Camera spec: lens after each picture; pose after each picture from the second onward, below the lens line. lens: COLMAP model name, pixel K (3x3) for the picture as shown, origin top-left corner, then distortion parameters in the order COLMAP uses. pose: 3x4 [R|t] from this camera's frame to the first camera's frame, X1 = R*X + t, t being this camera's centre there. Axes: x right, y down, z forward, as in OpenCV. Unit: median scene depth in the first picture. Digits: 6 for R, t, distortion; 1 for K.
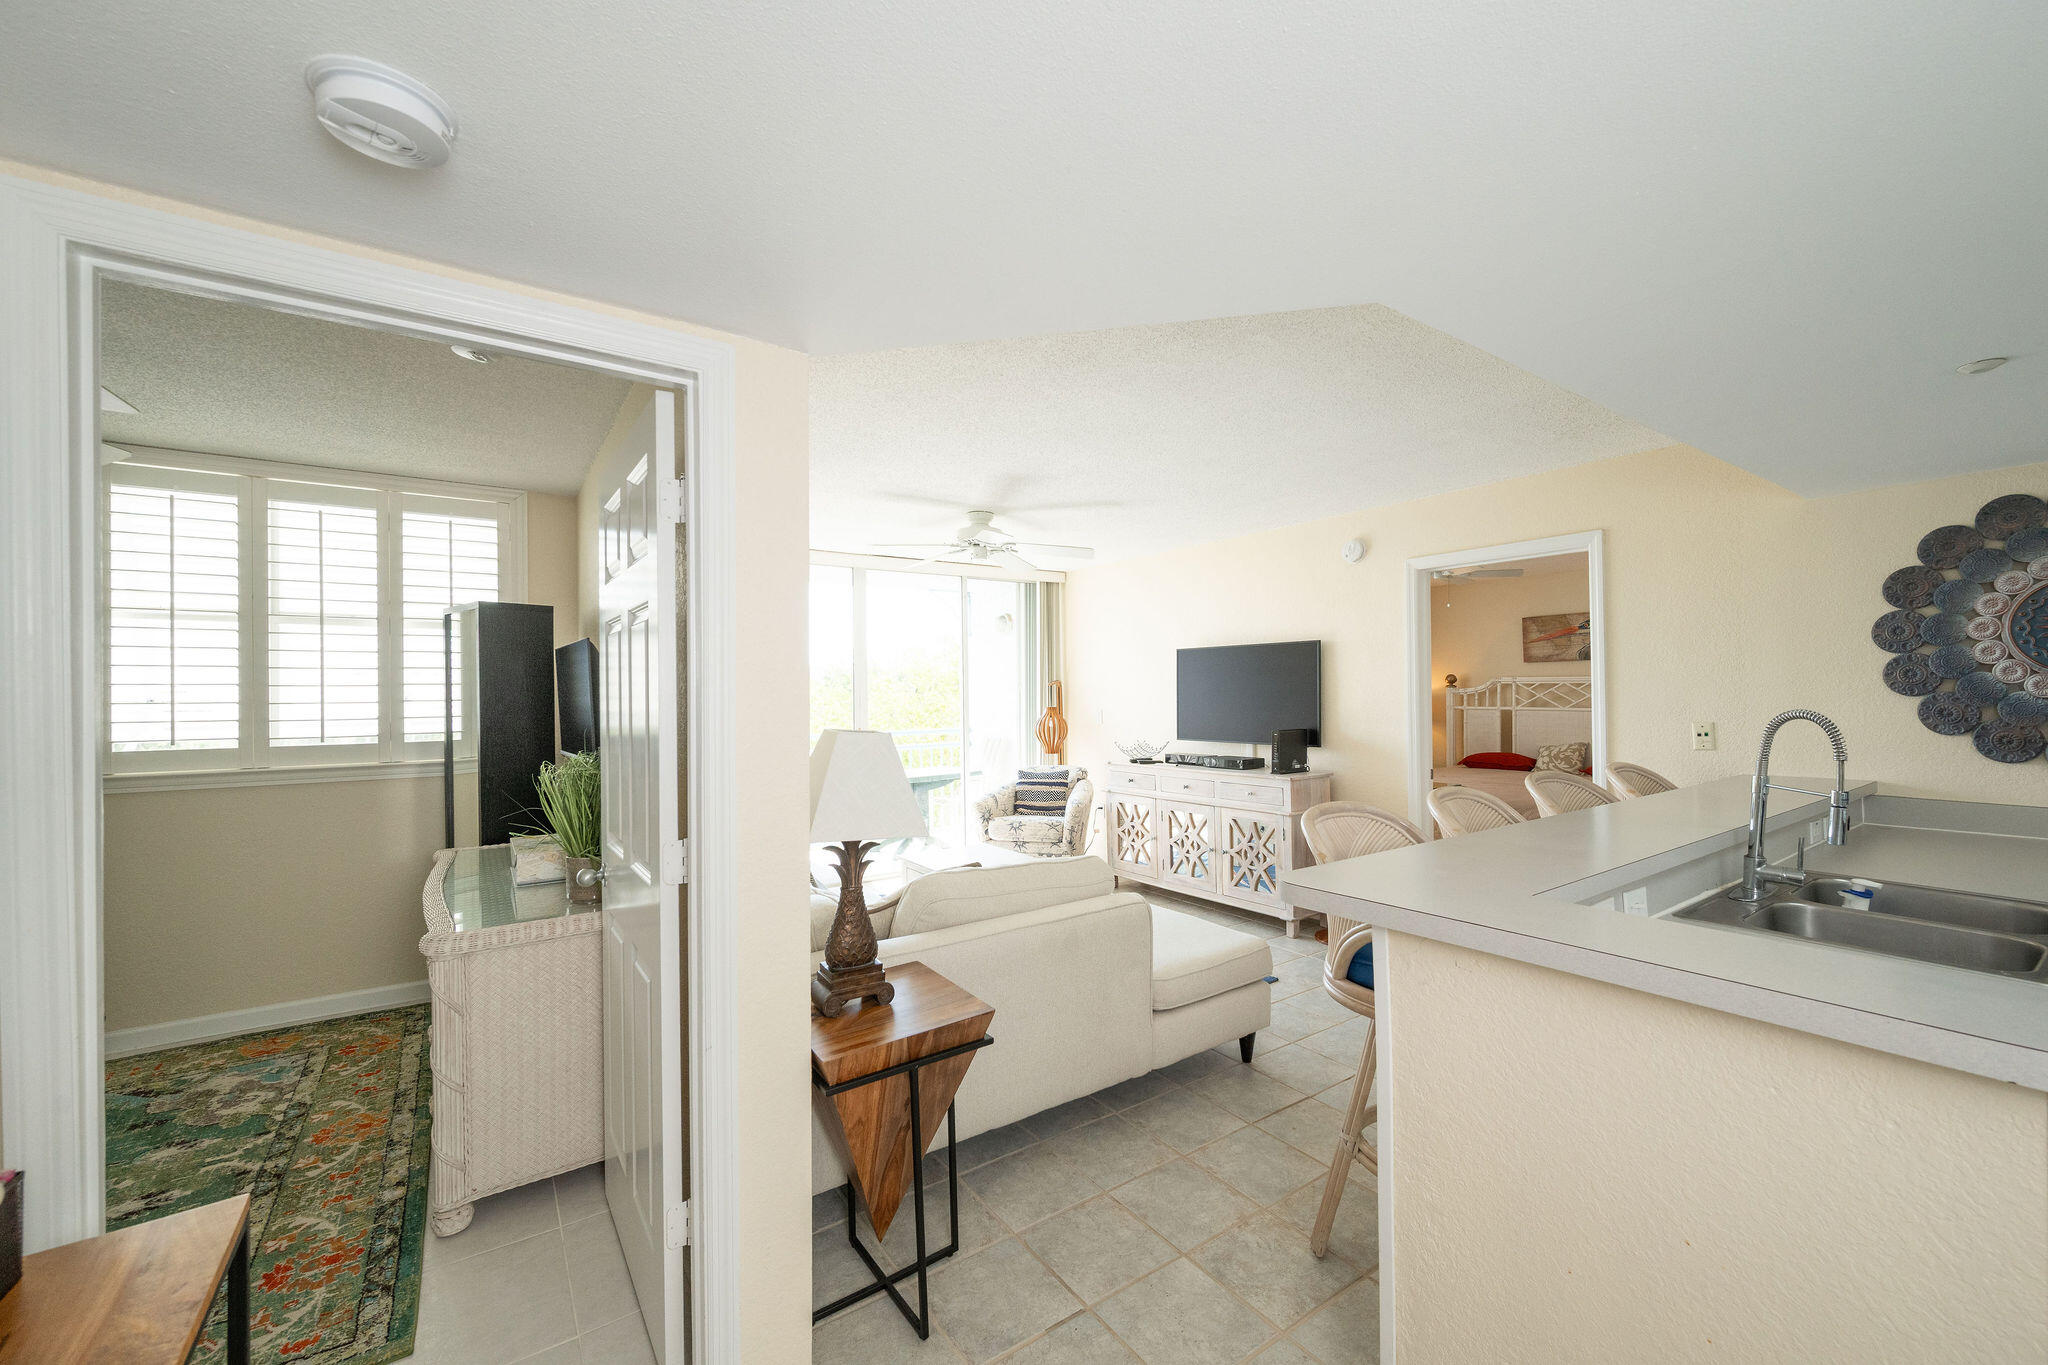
lens RADIAL K [[805.5, 0, 1032.1], [0, 805.5, 683.0], [0, 0, 1]] dist [0.000191, 0.000152]
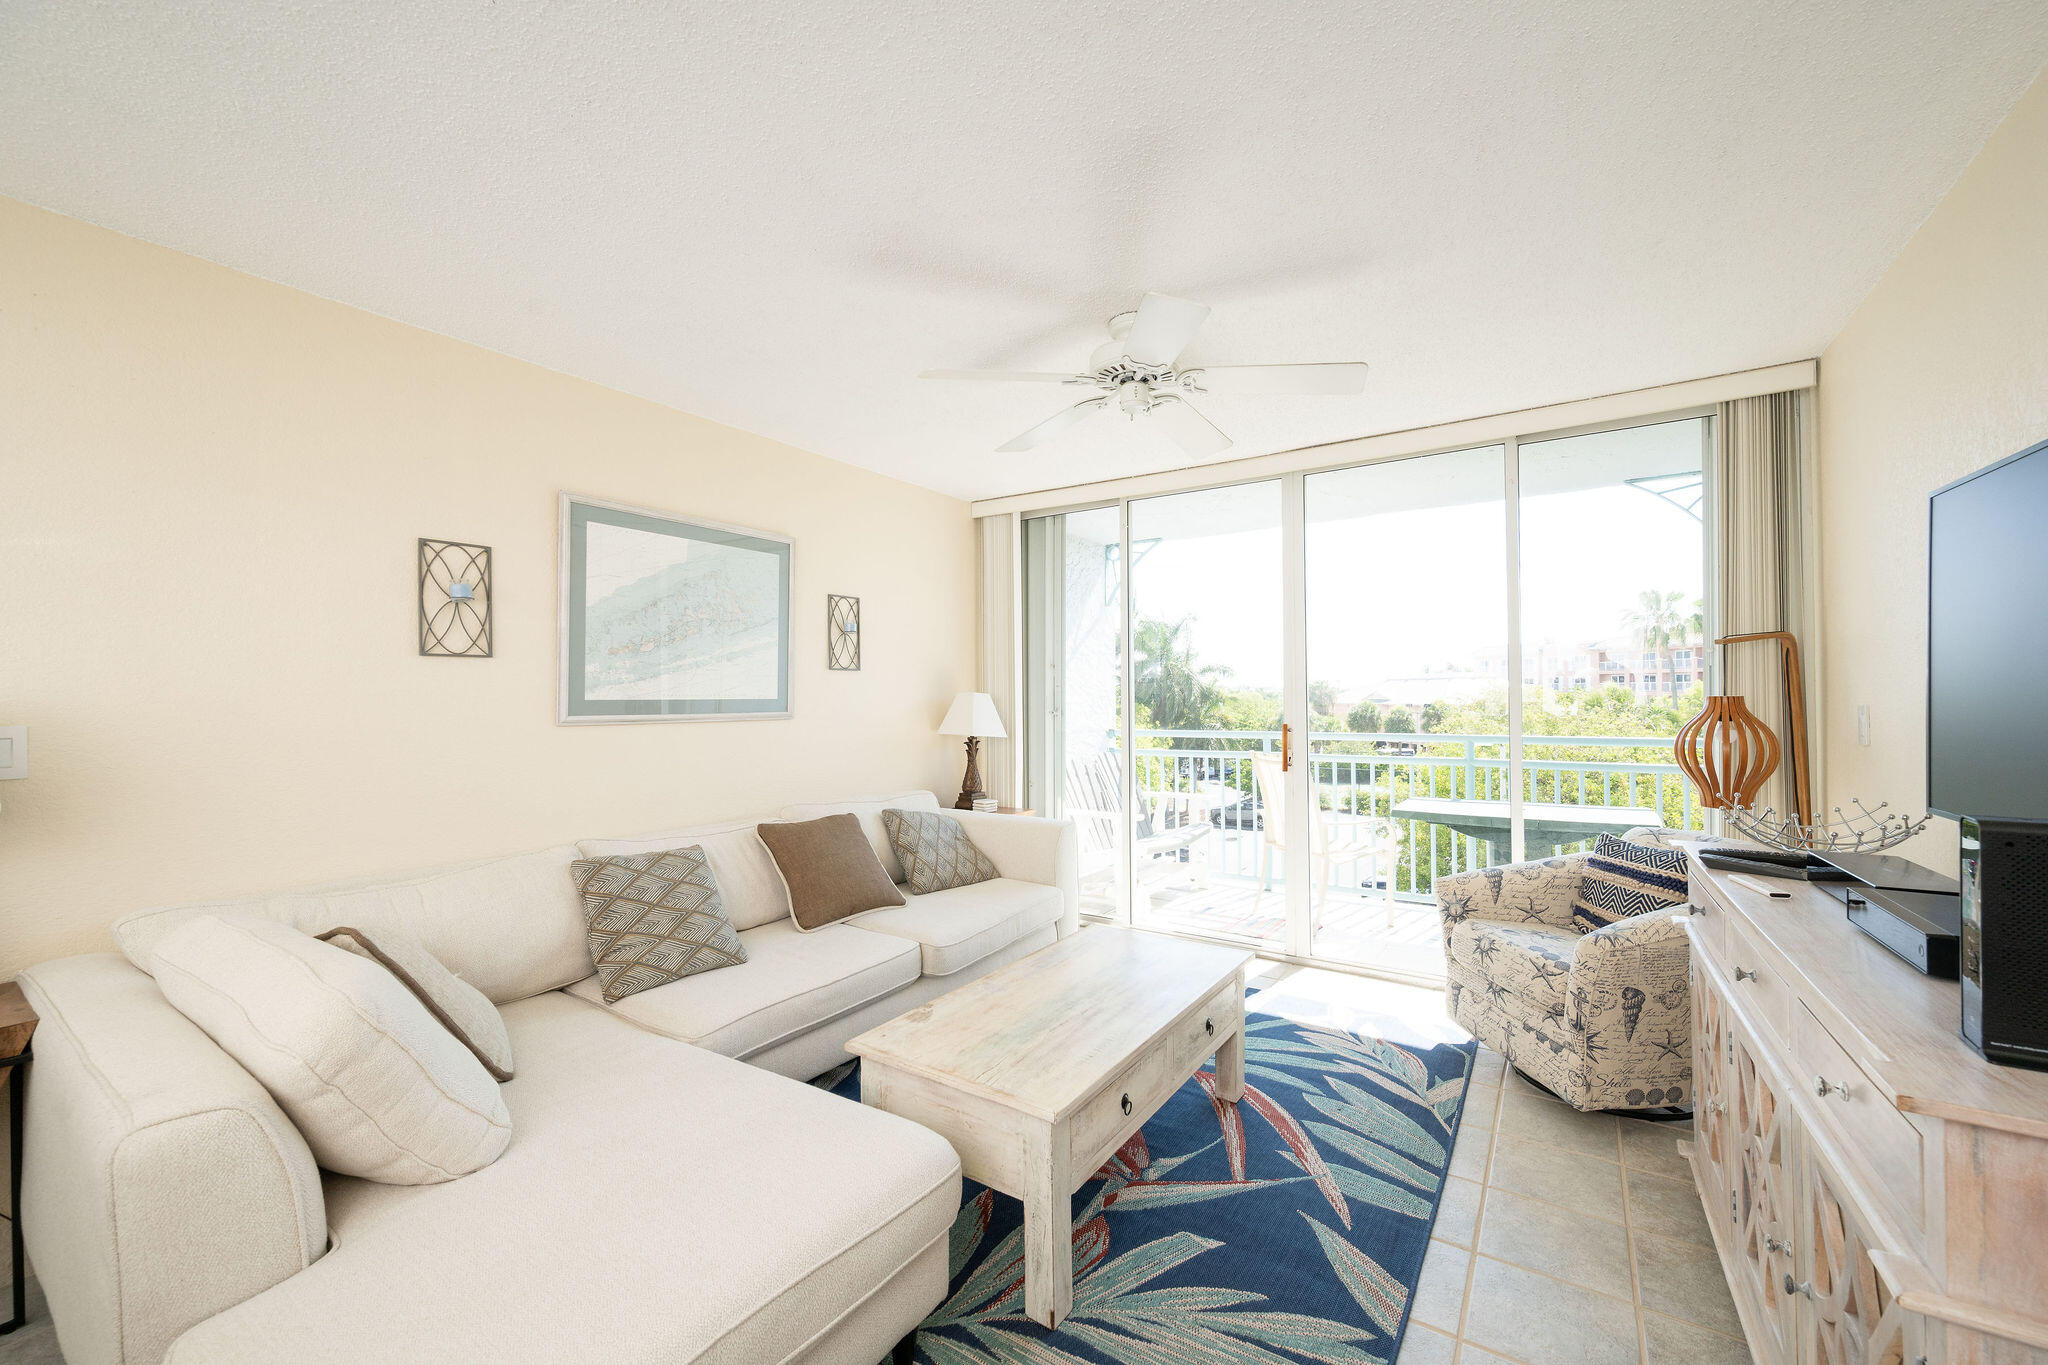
lens RADIAL K [[805.5, 0, 1030.4], [0, 805.5, 689.9], [0, 0, 1]] dist [0.000191, 0.000152]
pose [[0.367486, 0.004479, -0.930018, 0.397903], [0.013792, 0.999852, 0.010265, 0.024659], [0.929927, -0.016599, 0.367370, 0.731890]]
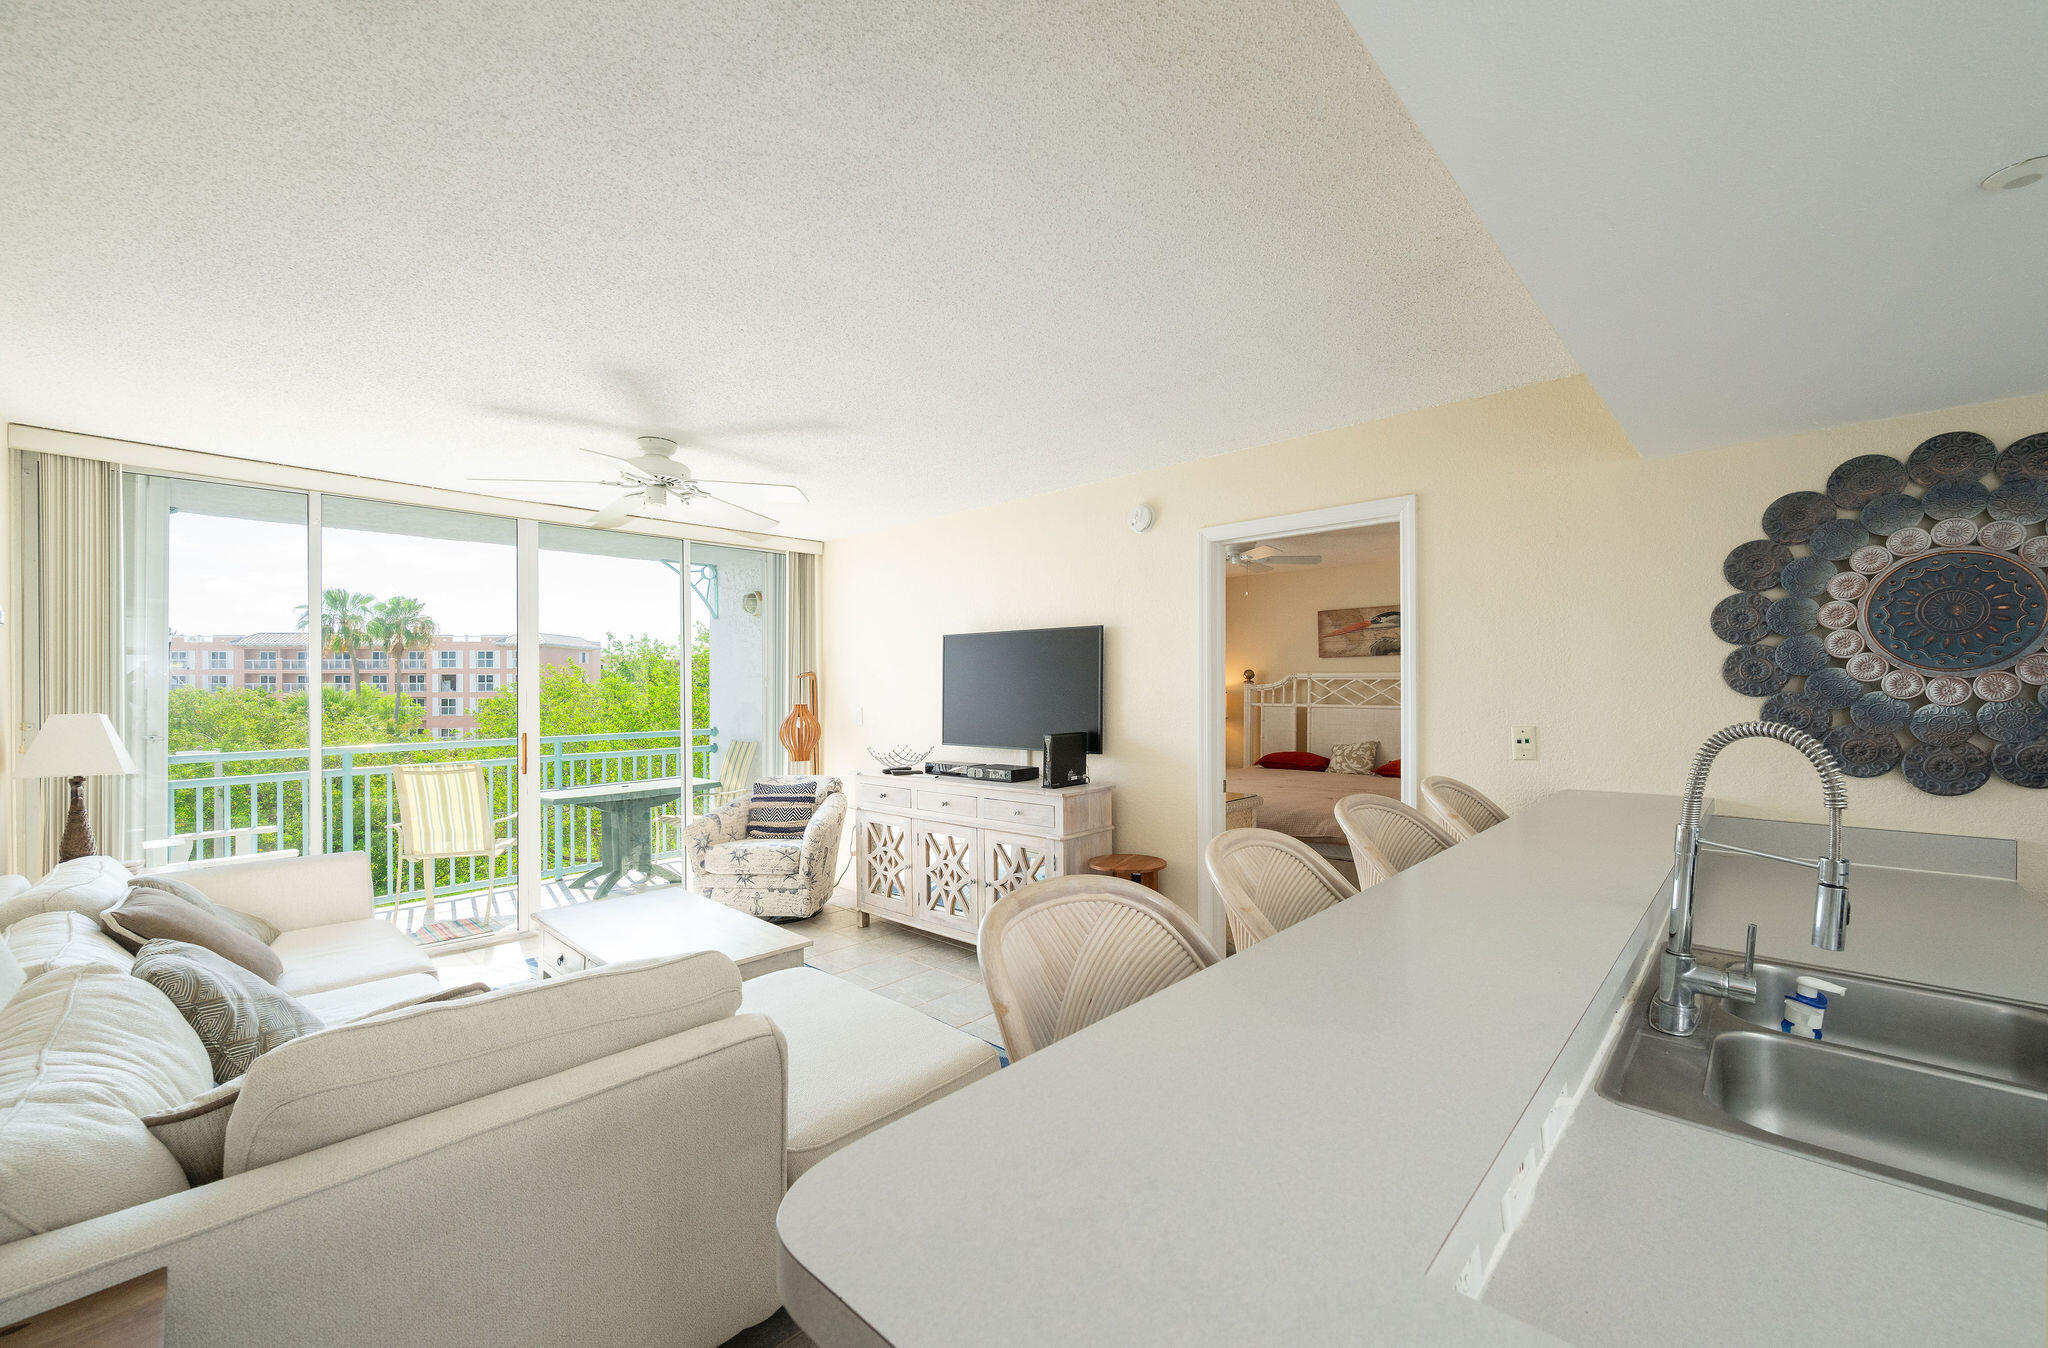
lens RADIAL K [[804.3, 0, 1030.2], [0, 804.3, 684.3], [0, 0, 1]] dist [0.000064, -0.000204]
pose [[0.977666, 0.005801, 0.210086, 0.114950], [-0.007666, 0.999938, 0.008063, 0.001645], [-0.210026, -0.009493, 0.977650, 0.212631]]
